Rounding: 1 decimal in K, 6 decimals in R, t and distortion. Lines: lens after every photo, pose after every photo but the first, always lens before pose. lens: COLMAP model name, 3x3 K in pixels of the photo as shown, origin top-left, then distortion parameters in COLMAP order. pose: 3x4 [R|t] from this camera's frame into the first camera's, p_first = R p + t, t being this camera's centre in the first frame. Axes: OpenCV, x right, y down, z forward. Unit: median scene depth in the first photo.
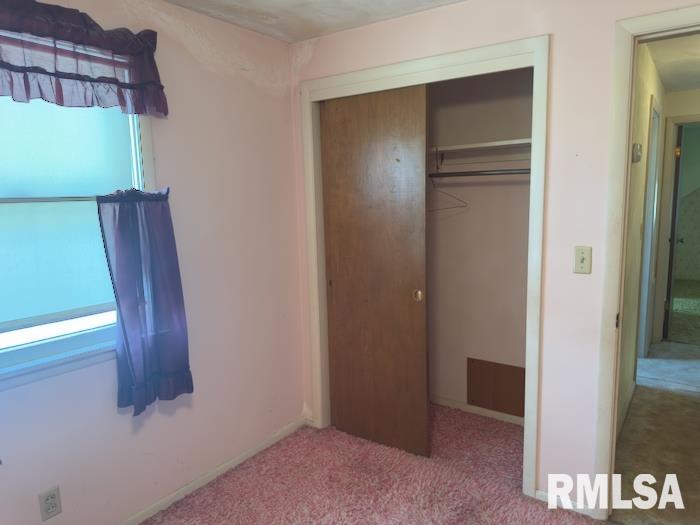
lens RADIAL K [[490.4, 0, 350.0], [0, 490.4, 262.5], [0, 0, 1]] dist [-0.031700, 0.003391]
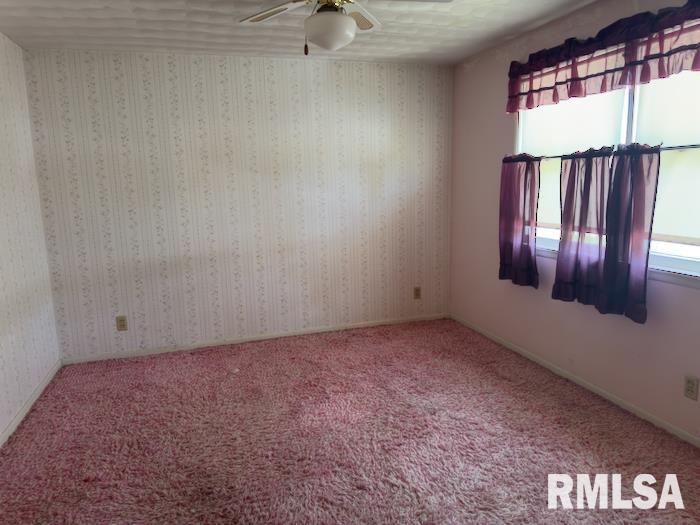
lens RADIAL K [[490.4, 0, 350.0], [0, 490.4, 262.5], [0, 0, 1]] dist [-0.031700, 0.003391]
pose [[-0.602634, 0.188370, -0.775467, 1.222675], [-0.051482, 0.960541, 0.273334, -0.193739], [0.796356, 0.204643, -0.569157, 1.393994]]
